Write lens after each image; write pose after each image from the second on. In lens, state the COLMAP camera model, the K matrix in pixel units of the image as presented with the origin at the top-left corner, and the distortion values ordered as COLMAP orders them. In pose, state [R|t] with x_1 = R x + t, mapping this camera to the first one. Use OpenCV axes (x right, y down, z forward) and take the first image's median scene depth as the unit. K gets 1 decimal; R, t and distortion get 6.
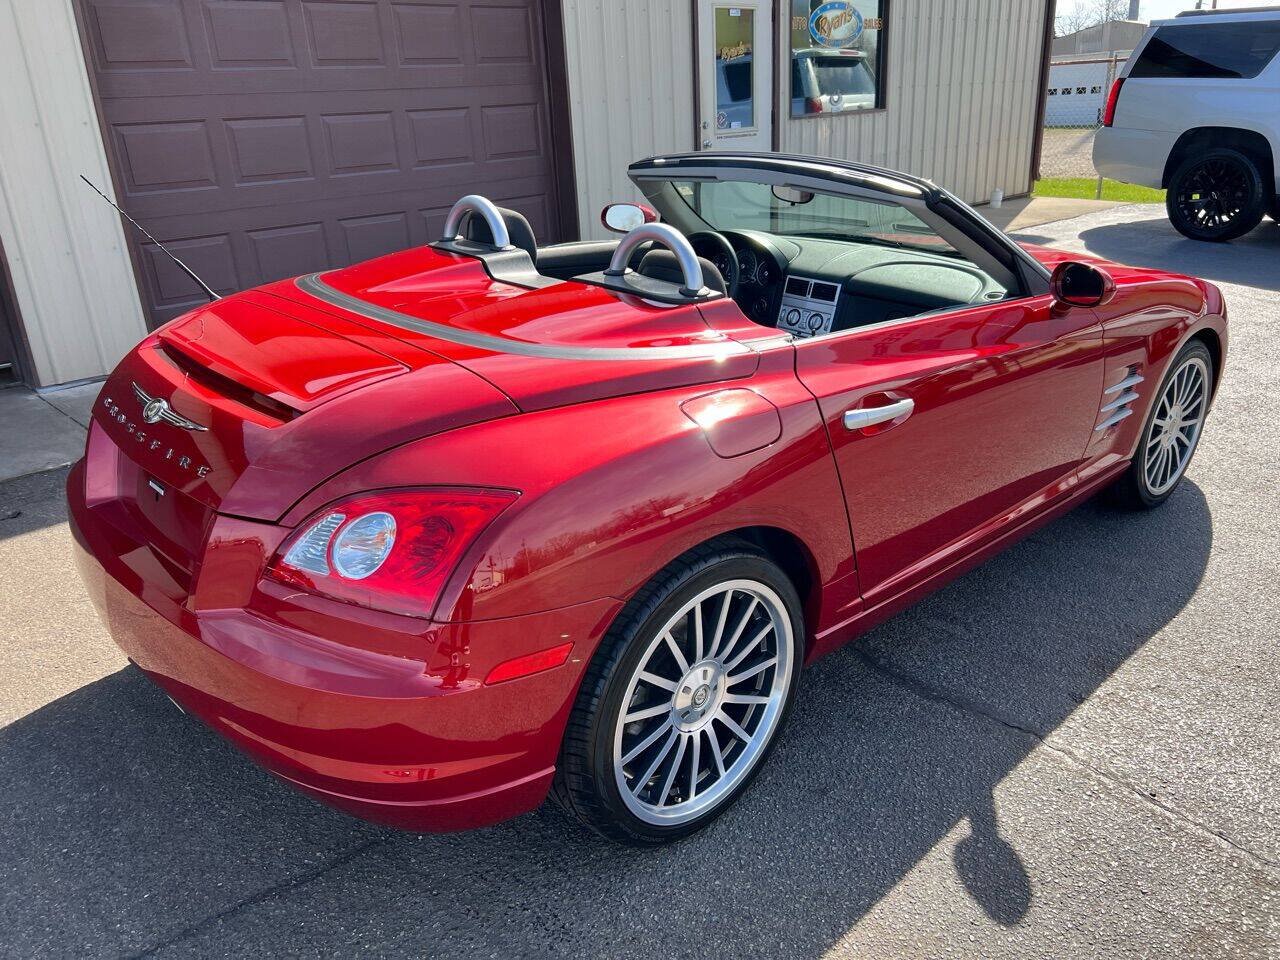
lens RADIAL K [[973.8, 0, 644.5], [0, 973.8, 487.3], [0, 0, 1]] dist [0.039565, -0.042195]
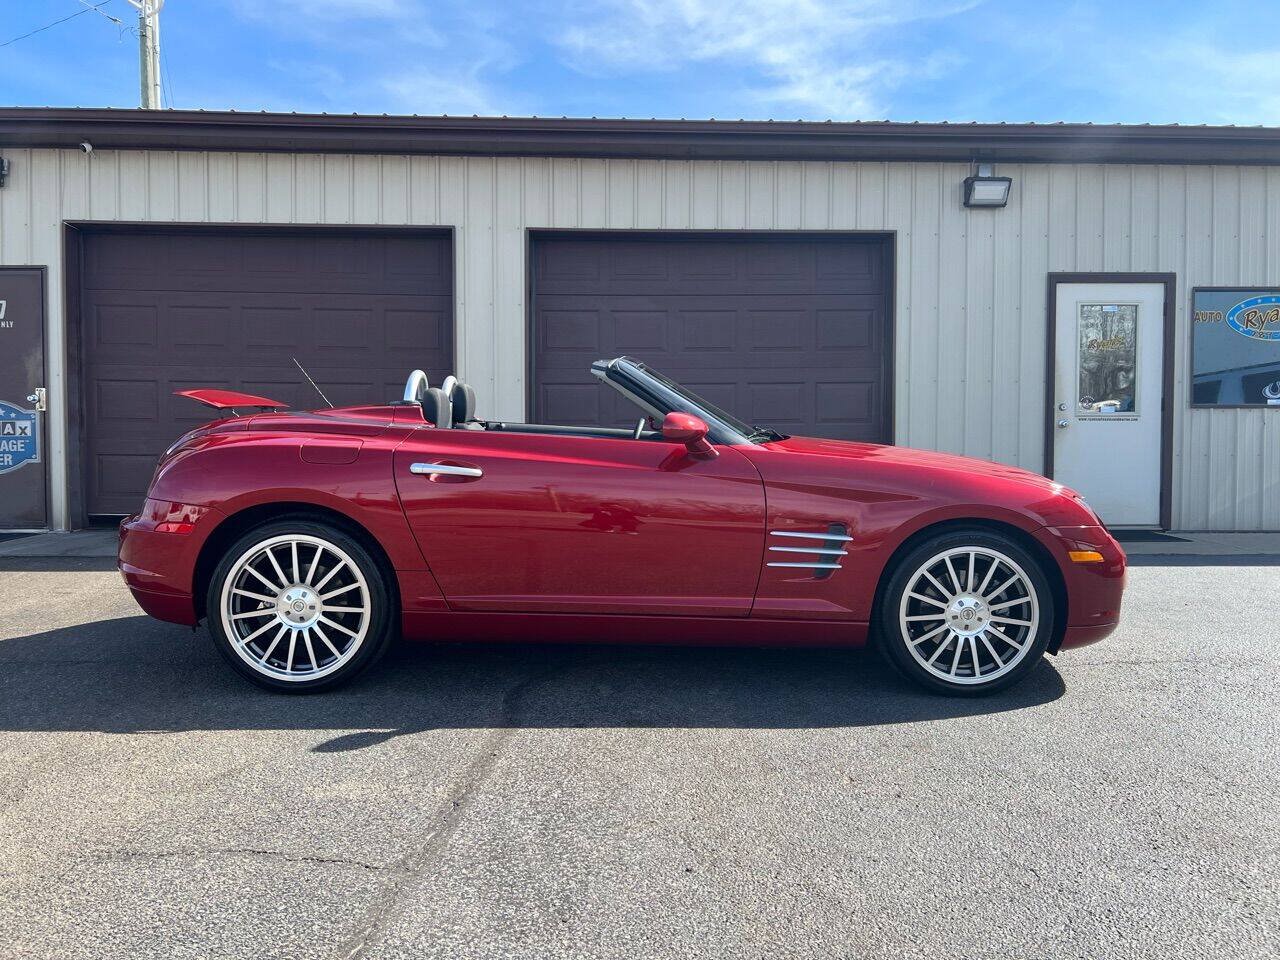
lens RADIAL K [[973.8, 0, 638.5], [0, 973.8, 487.0], [0, 0, 1]] dist [0.039565, -0.042195]
pose [[0.741518, 0.067309, -0.667548, 1.280157], [-0.277091, 0.936862, -0.213332, 0.168175], [0.611041, 0.343161, 0.713351, 0.035364]]
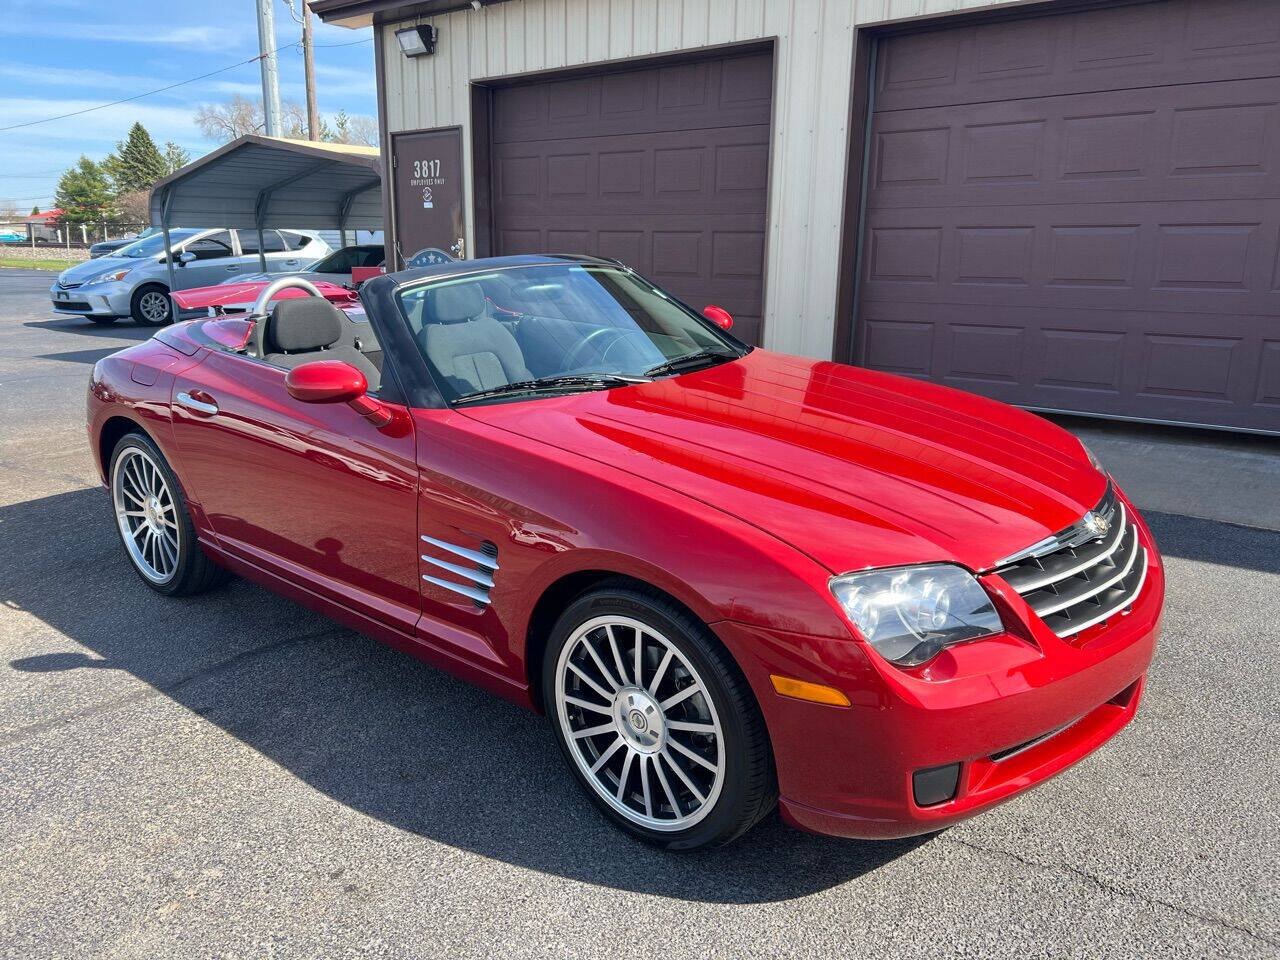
lens RADIAL K [[973.8, 0, 637.1], [0, 973.8, 482.8], [0, 0, 1]] dist [0.039565, -0.042195]
pose [[0.110128, 0.277476, -0.954400, 1.473966], [-0.377523, 0.899953, 0.218084, -0.455100], [0.919428, 0.336291, 0.203863, 1.109273]]
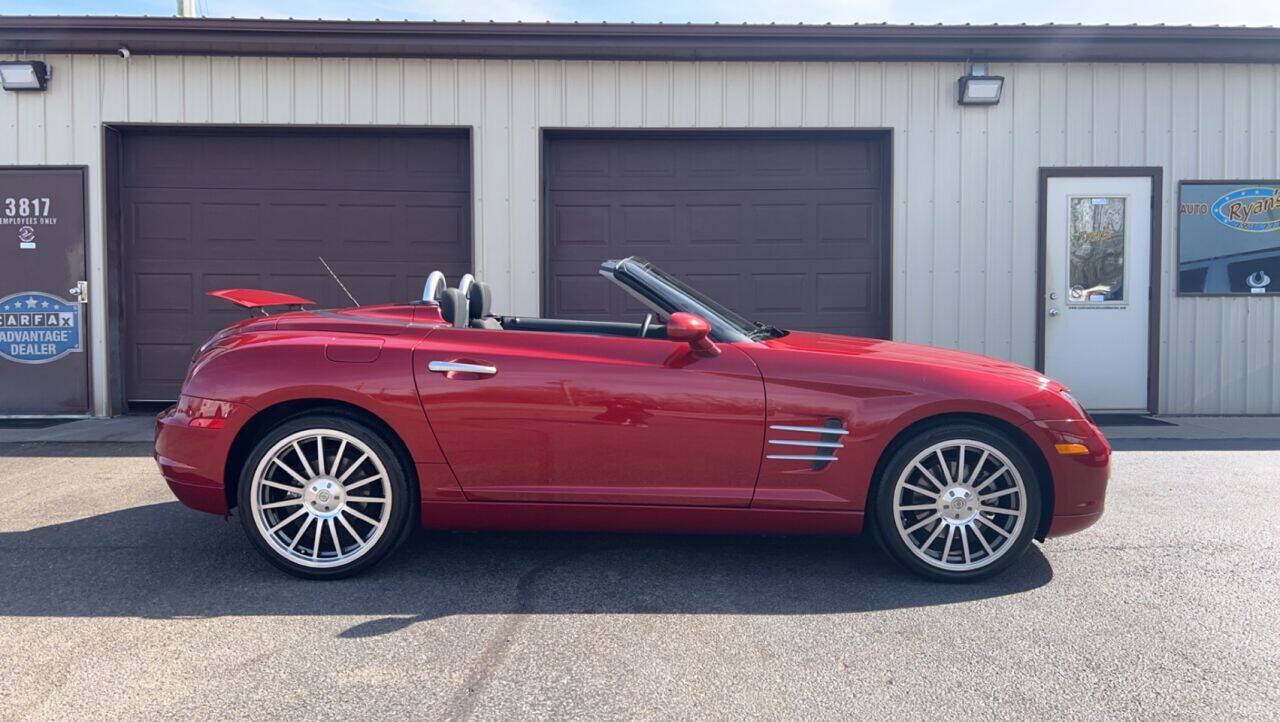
lens RADIAL K [[929.8, 0, 638.3], [0, 929.8, 367.9], [0, 0, 1]] dist [0.035204, -0.032471]
pose [[0.733289, 0.067766, -0.676531, 1.289756], [-0.277846, 0.938014, -0.207198, 0.142952], [0.620555, 0.339908, 0.706664, 0.024893]]
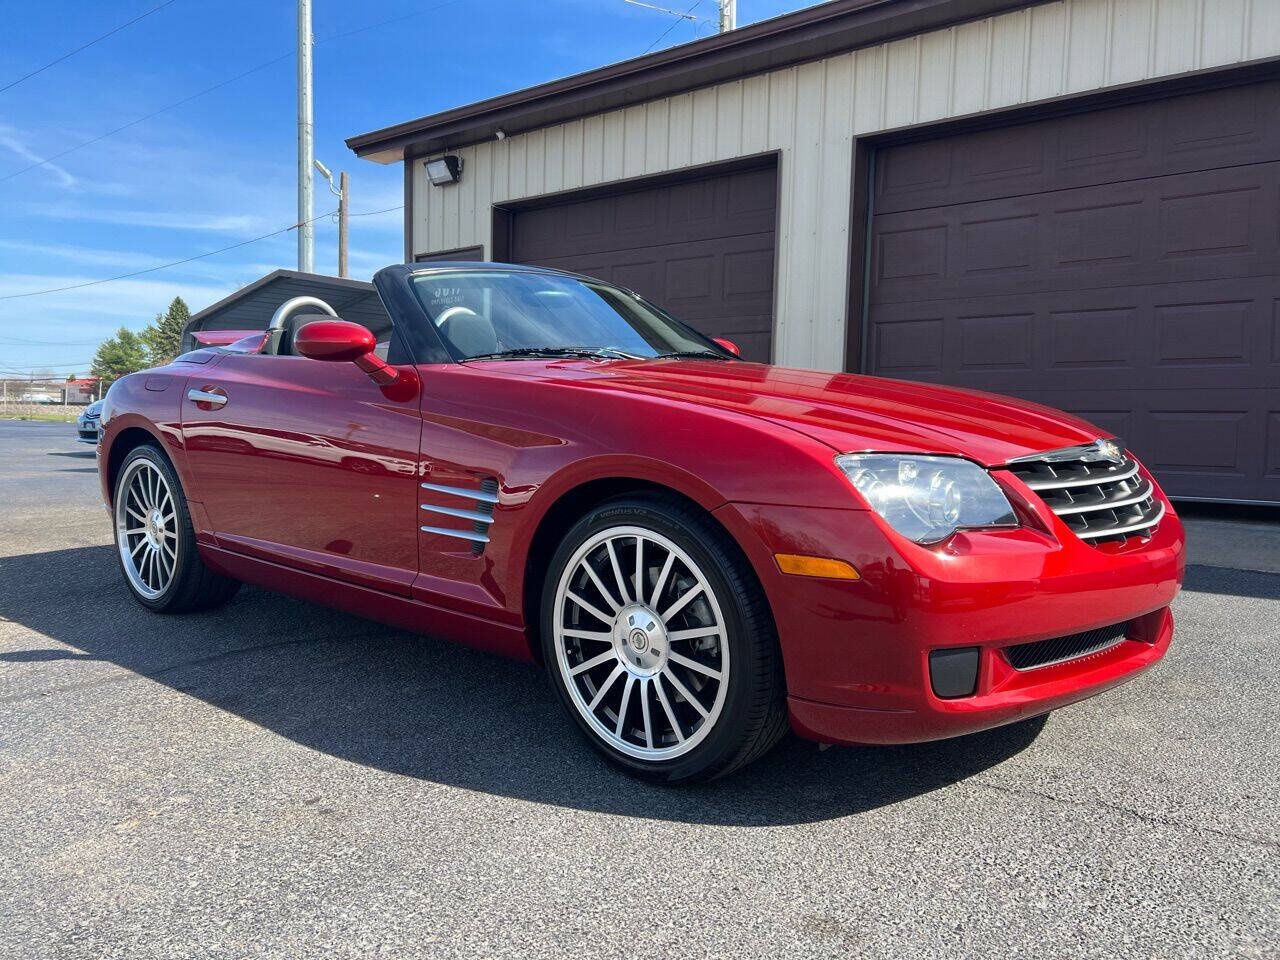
lens RADIAL K [[973.8, 0, 639.3], [0, 973.8, 482.0], [0, 0, 1]] dist [0.039565, -0.042195]
pose [[0.098673, 0.109905, -0.989032, 1.505129], [-0.384806, 0.920781, 0.063930, -0.256805], [0.917708, 0.374277, 0.133148, 1.196454]]
